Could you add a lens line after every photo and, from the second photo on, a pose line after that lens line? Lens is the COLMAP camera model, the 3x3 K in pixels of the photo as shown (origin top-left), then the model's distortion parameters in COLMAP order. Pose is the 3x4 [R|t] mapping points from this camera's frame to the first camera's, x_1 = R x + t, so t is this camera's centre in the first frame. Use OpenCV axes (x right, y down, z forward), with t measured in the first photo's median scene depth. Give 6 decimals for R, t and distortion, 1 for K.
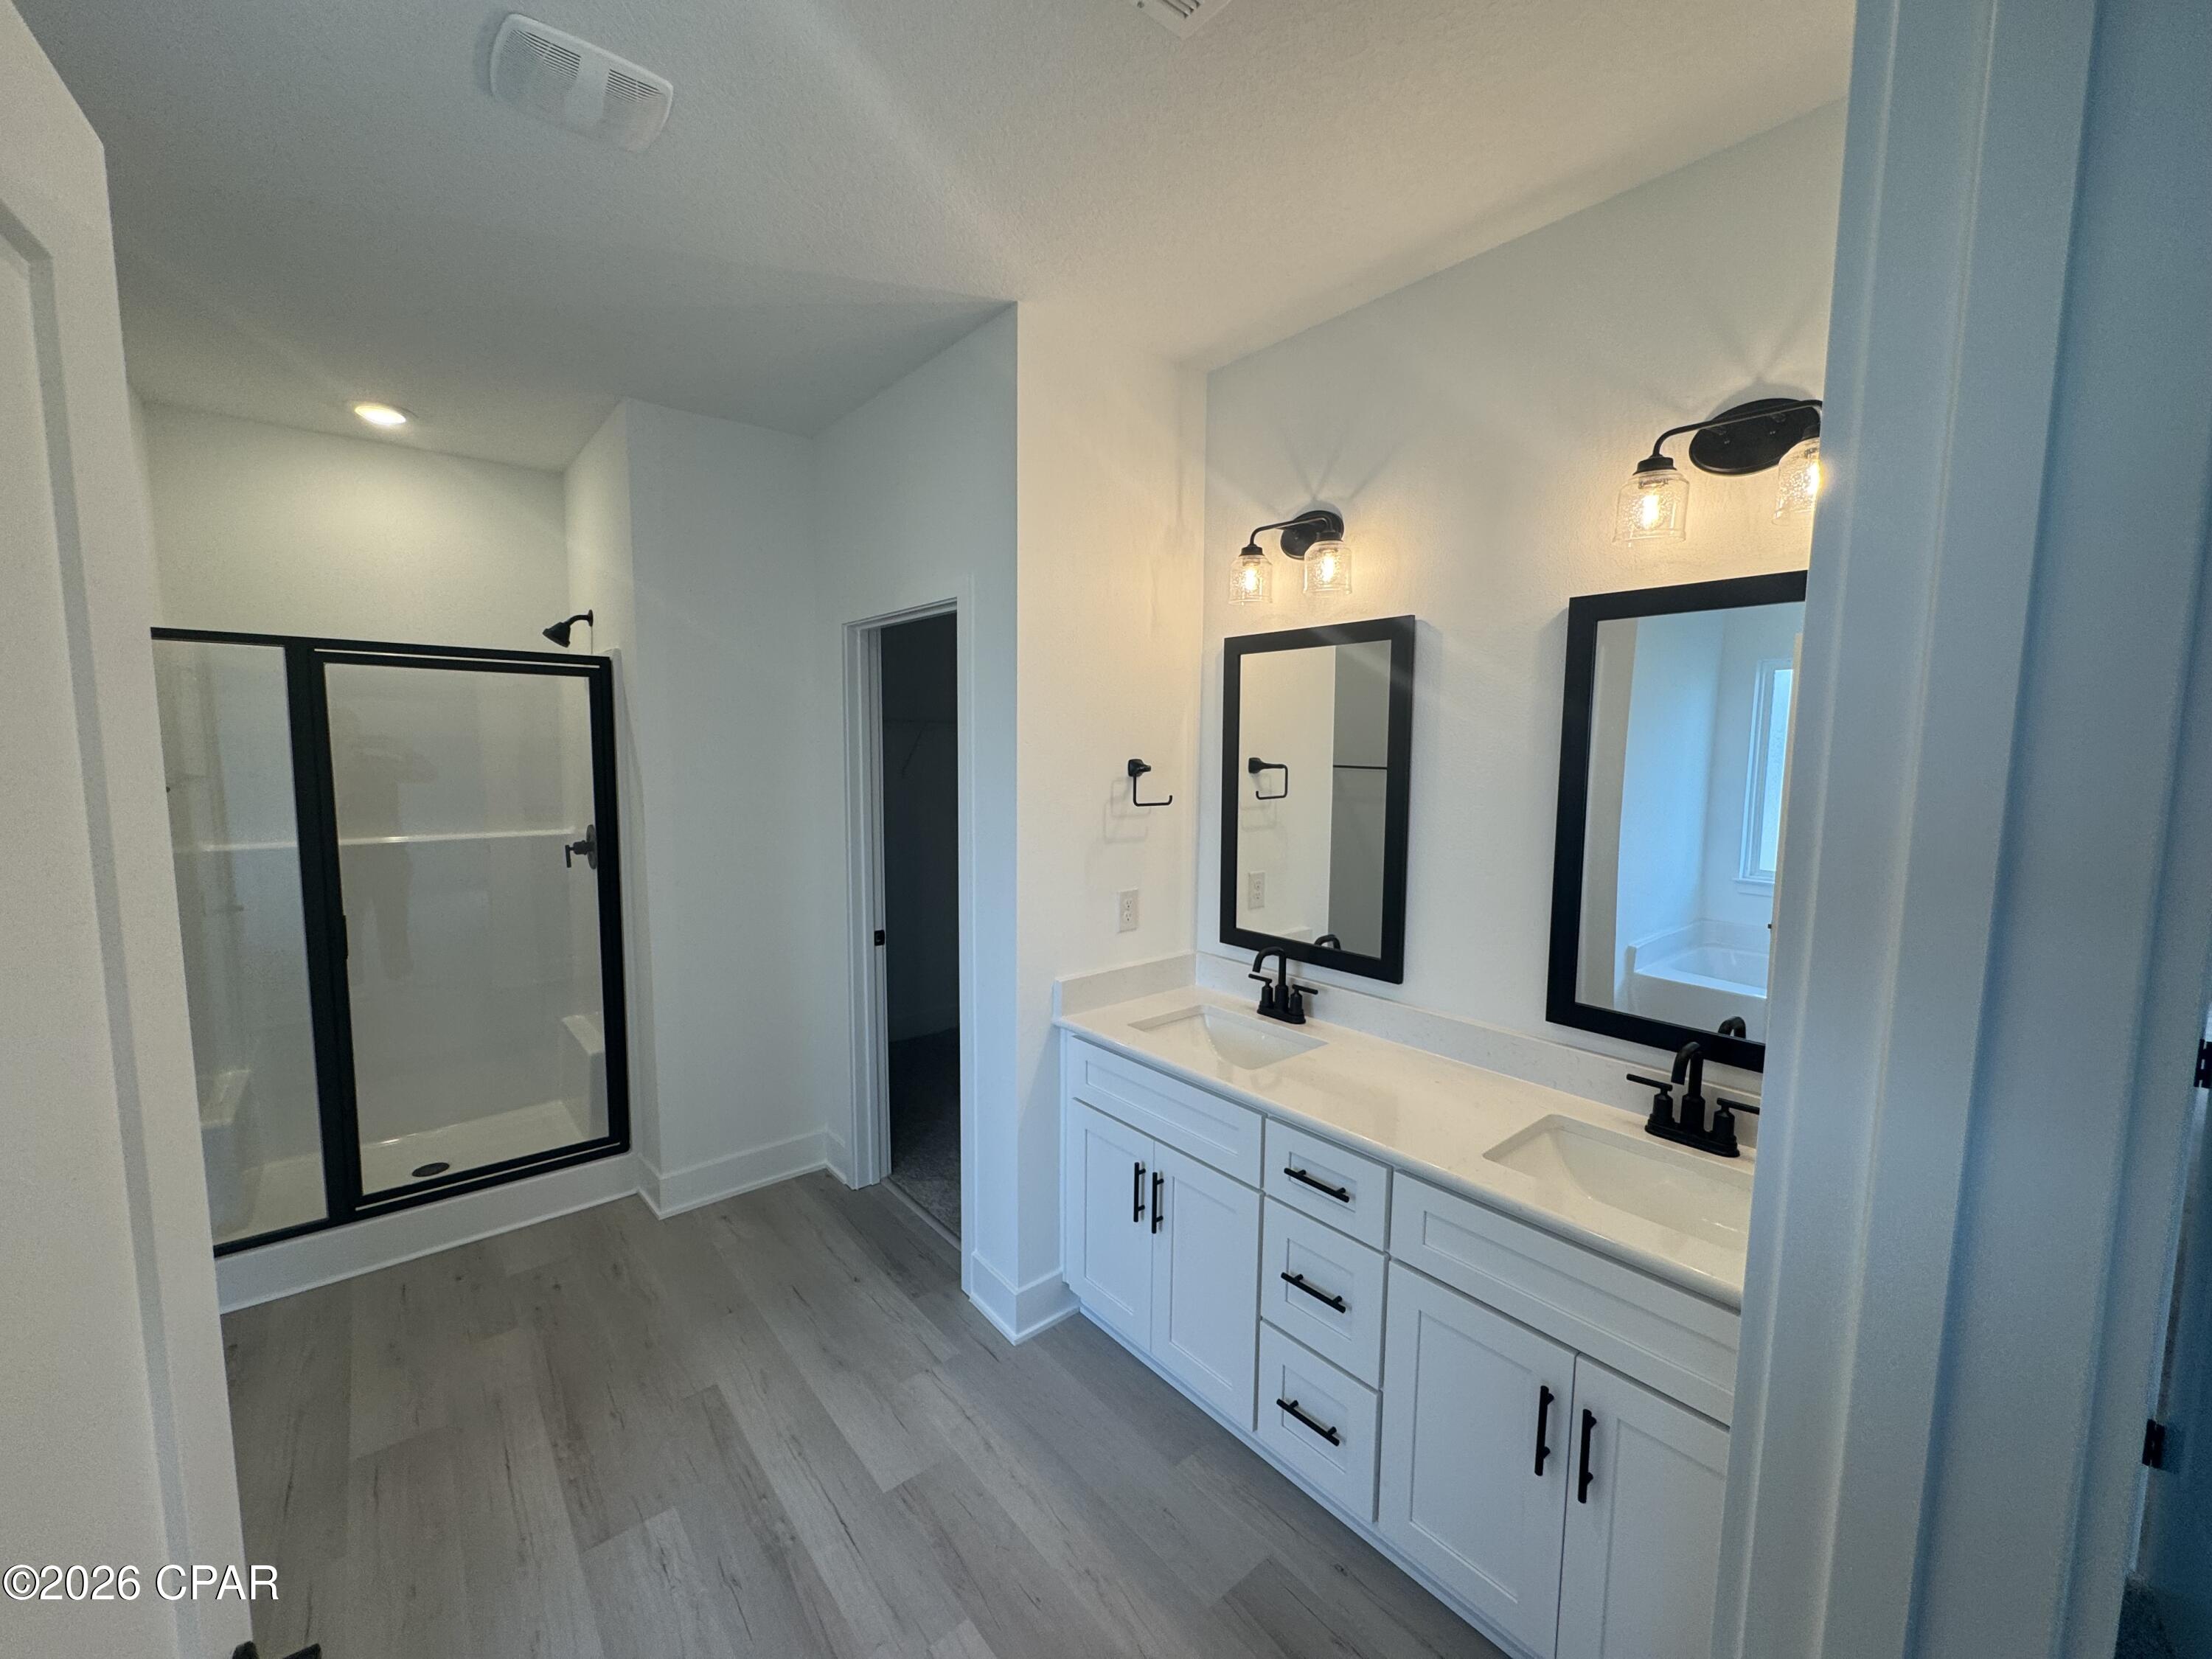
lens RADIAL K [[892.9, 0, 1106.0], [0, 892.9, 829.5], [0, 0, 1]] dist [0.000279, 0.000101]
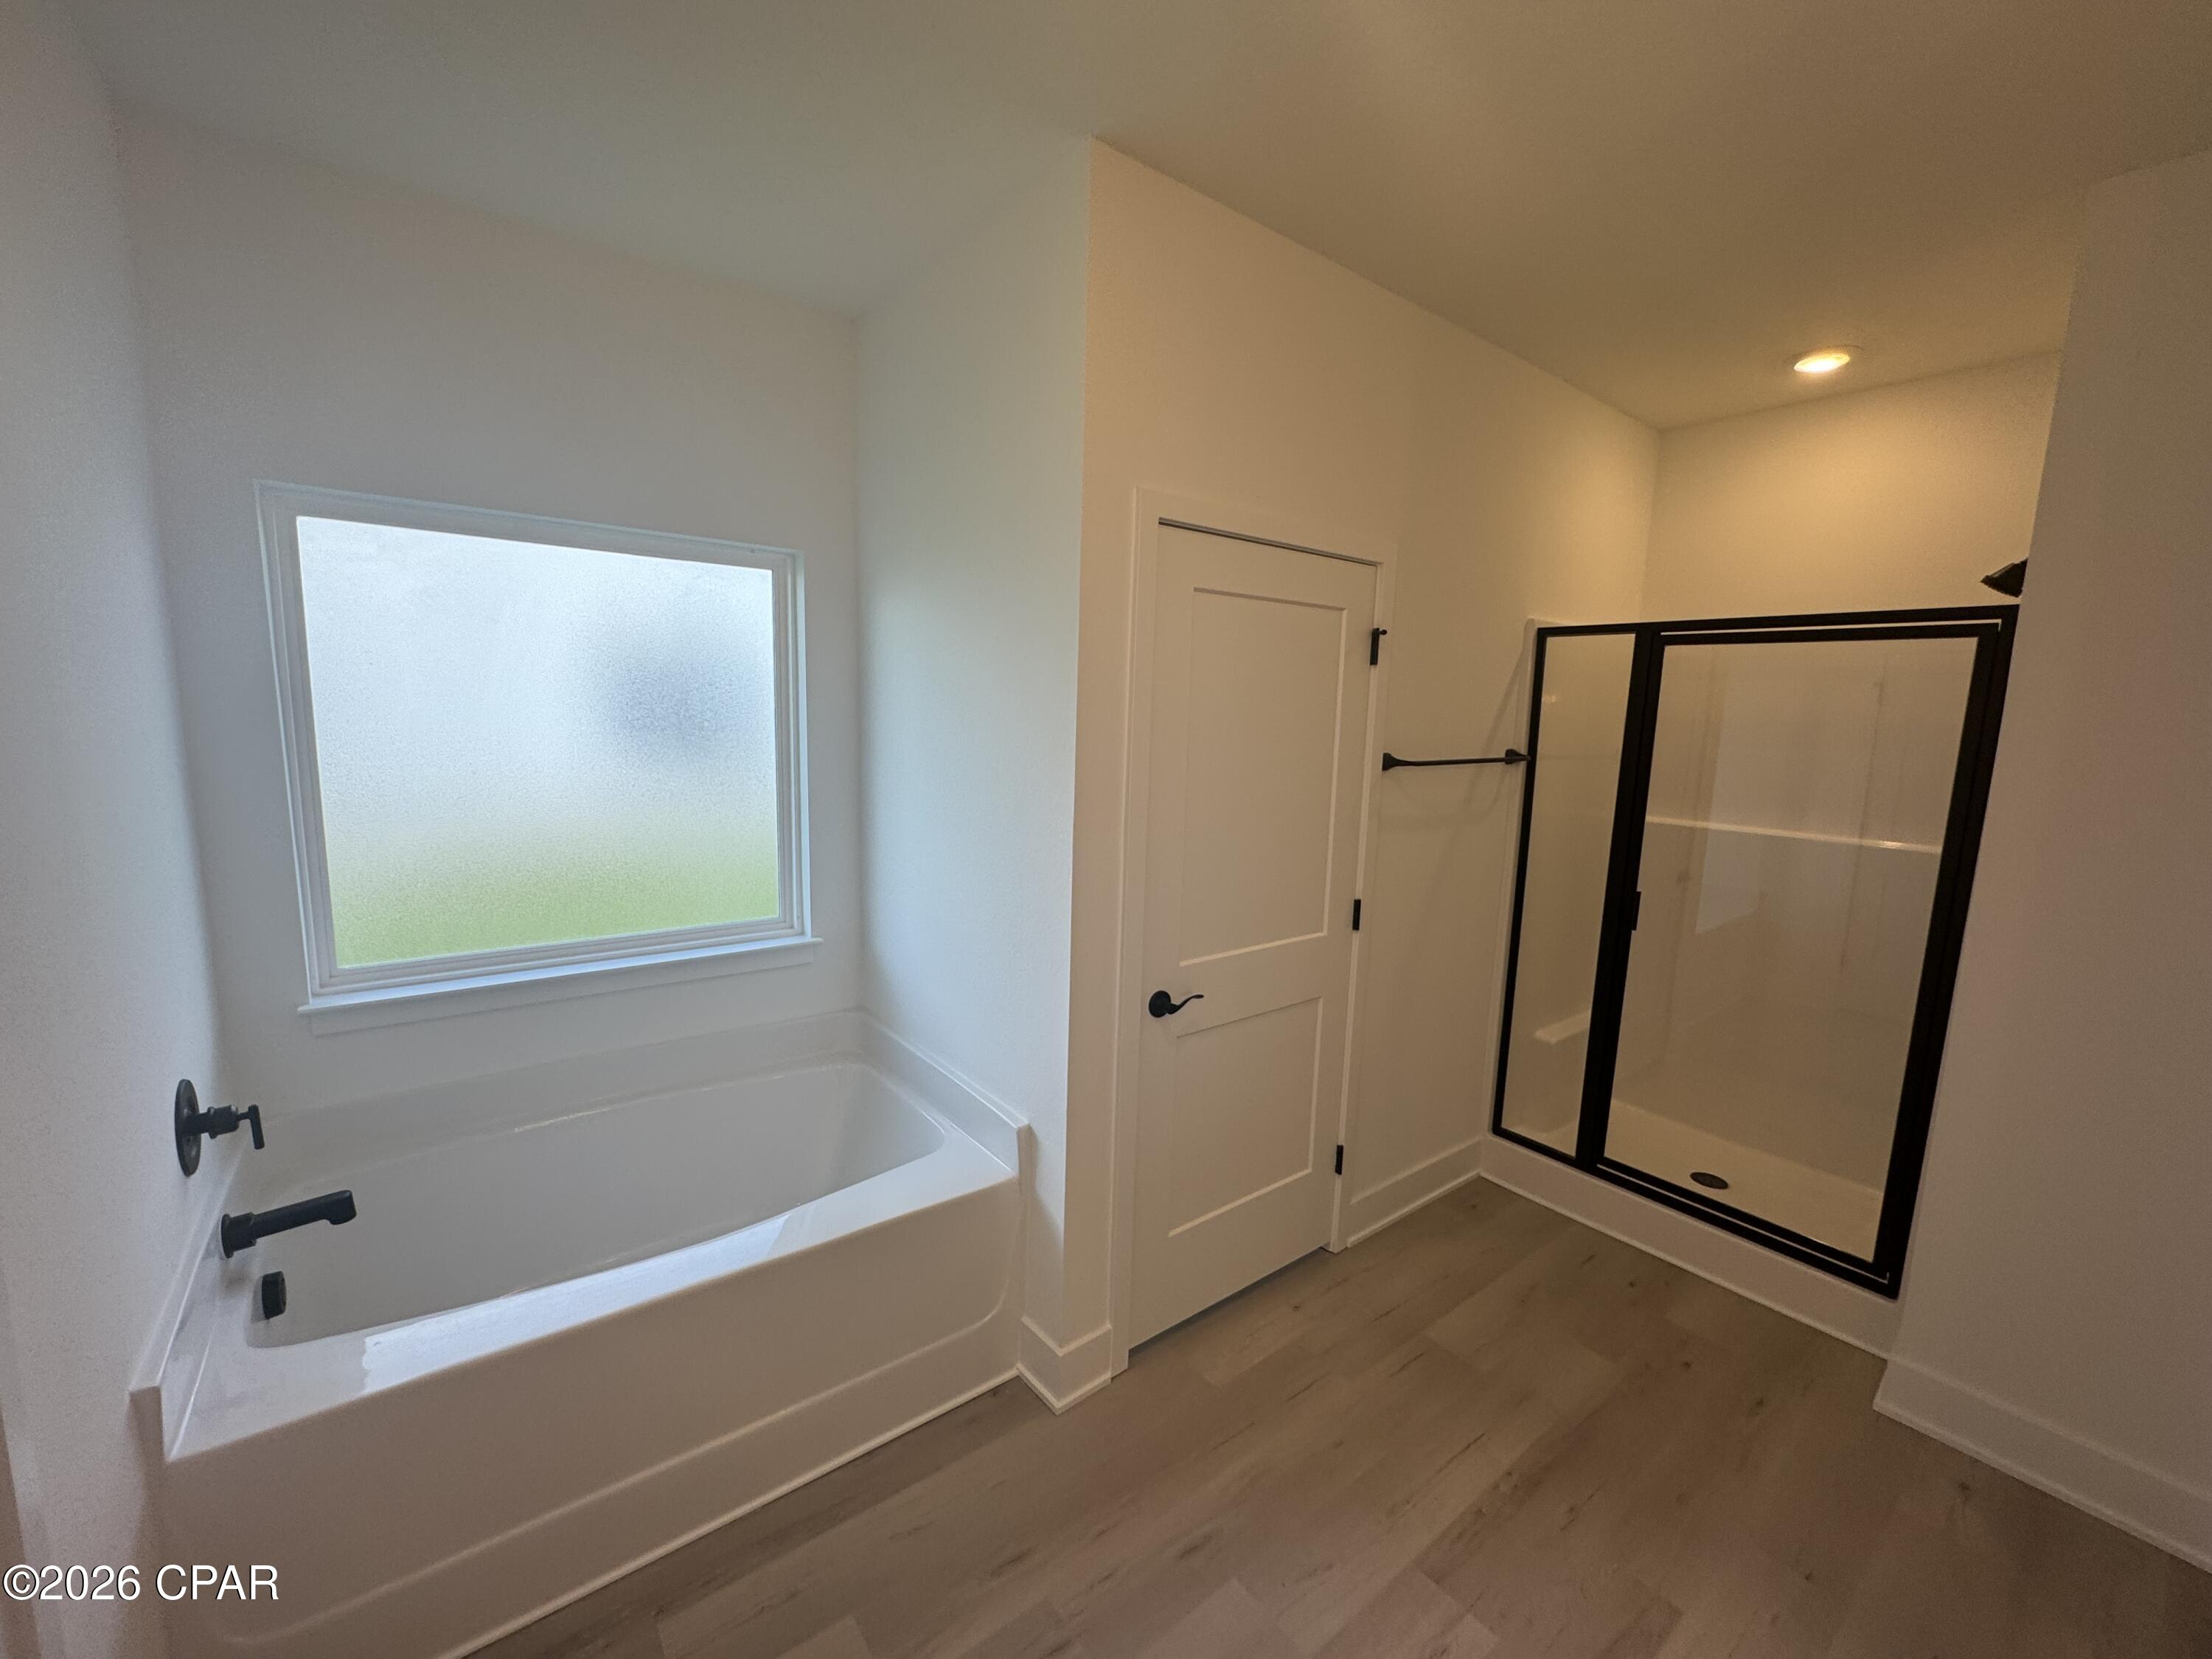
lens RADIAL K [[892.9, 0, 1106.0], [0, 892.9, 829.5], [0, 0, 1]] dist [0.000279, 0.000101]
pose [[-0.043988, 0.127696, -0.990837, 0.193506], [-0.125779, 0.983198, 0.132296, -0.034070], [0.991083, 0.130446, -0.027188, 0.420455]]
